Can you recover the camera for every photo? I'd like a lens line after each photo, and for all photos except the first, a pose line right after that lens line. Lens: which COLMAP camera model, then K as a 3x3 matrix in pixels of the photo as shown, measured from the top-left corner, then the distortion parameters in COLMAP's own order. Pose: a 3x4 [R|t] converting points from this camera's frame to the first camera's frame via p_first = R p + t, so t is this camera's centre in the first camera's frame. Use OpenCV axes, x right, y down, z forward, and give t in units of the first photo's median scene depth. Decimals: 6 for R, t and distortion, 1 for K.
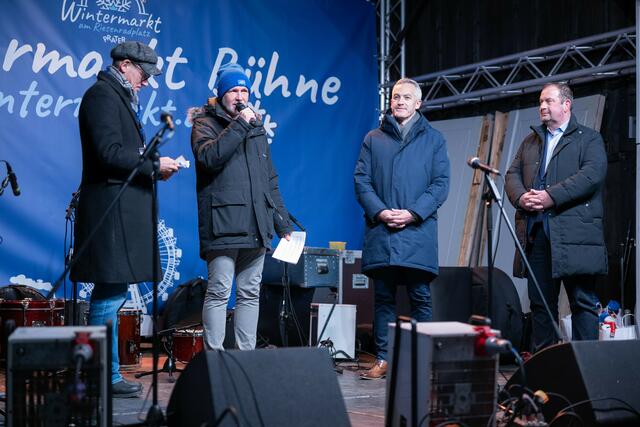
lens RADIAL K [[1081.3, 0, 320.0], [0, 1081.3, 213.5], [0, 0, 1]] dist [0.047694, -0.026105]
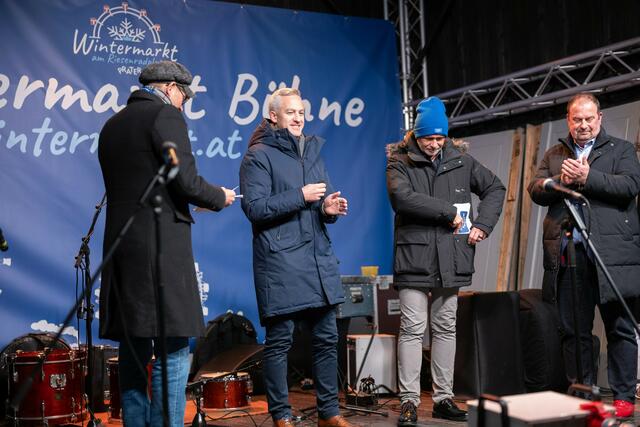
lens RADIAL K [[992.9, 0, 335.9], [0, 992.9, 212.6], [0, 0, 1]] dist [0.037262, 0.047464]
pose [[0.998677, -0.051196, -0.004834, -0.007977], [0.051114, 0.998568, -0.015811, -0.010659], [0.005636, 0.015543, 0.999863, 0.114730]]
